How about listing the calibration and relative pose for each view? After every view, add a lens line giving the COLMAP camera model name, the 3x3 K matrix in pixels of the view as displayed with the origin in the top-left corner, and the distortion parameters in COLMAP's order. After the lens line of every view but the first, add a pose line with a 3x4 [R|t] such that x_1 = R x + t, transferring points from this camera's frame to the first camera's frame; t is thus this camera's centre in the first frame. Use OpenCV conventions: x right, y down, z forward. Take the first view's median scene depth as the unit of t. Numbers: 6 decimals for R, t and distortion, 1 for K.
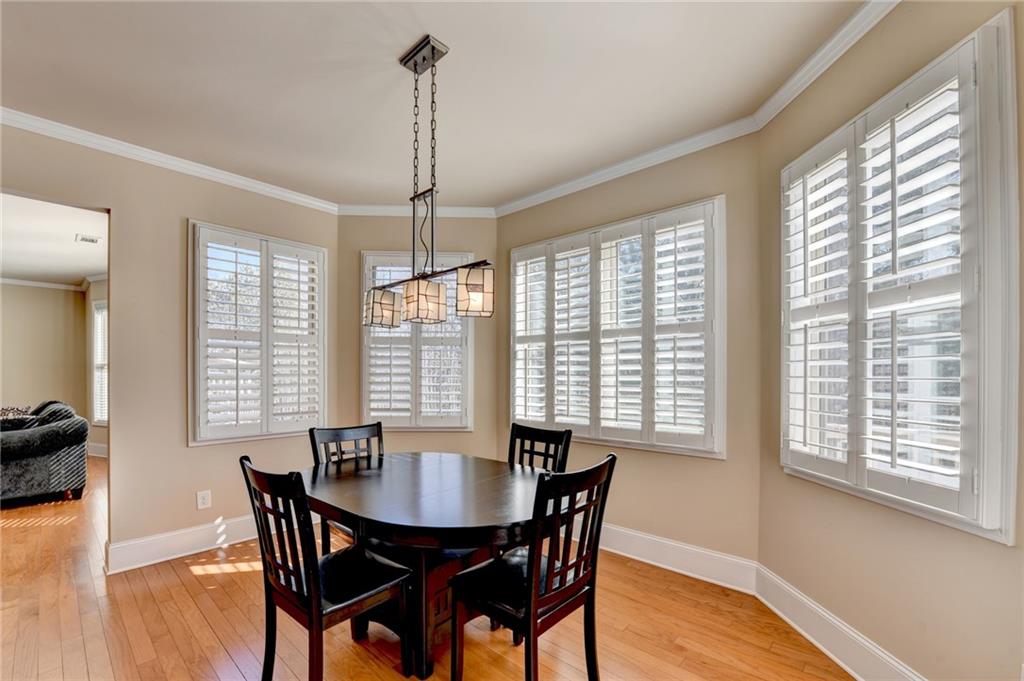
lens RADIAL K [[430.7, 0, 513.0], [0, 430.7, 384.7], [0, 0, 1]] dist [-0.002013, -0.000147]
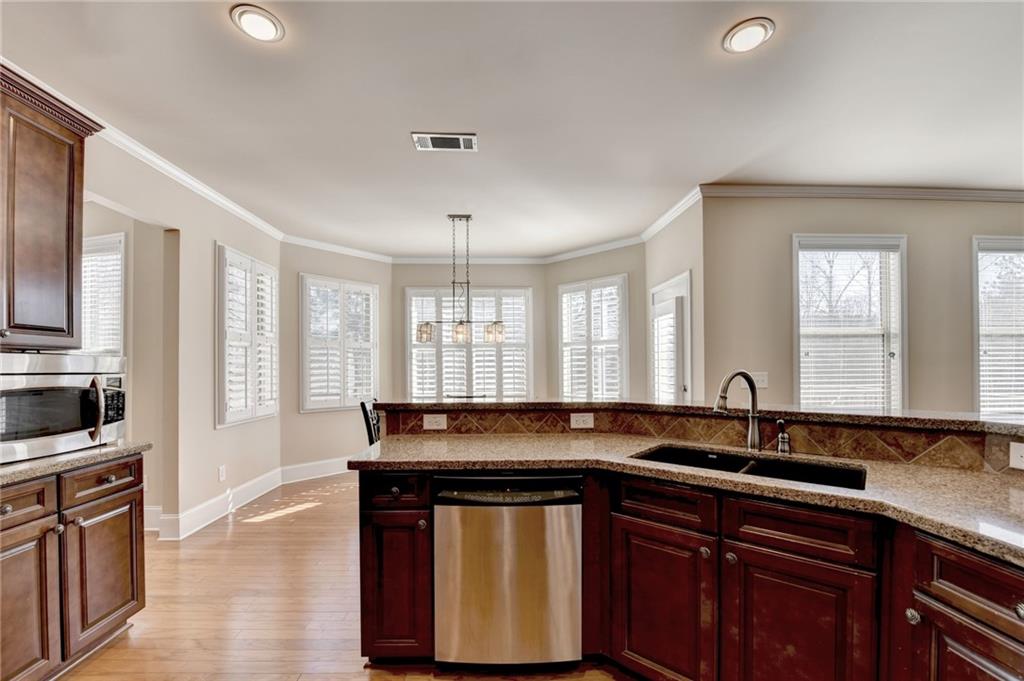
lens RADIAL K [[417.1, 0, 511.9], [0, 417.1, 367.6], [0, 0, 1]] dist [0.000529, 0.000018]
pose [[0.708643, -0.004232, 0.705554, -0.990060], [0.021067, 0.999663, -0.015163, 0.006711], [-0.705252, 0.025609, 0.708494, -0.411041]]
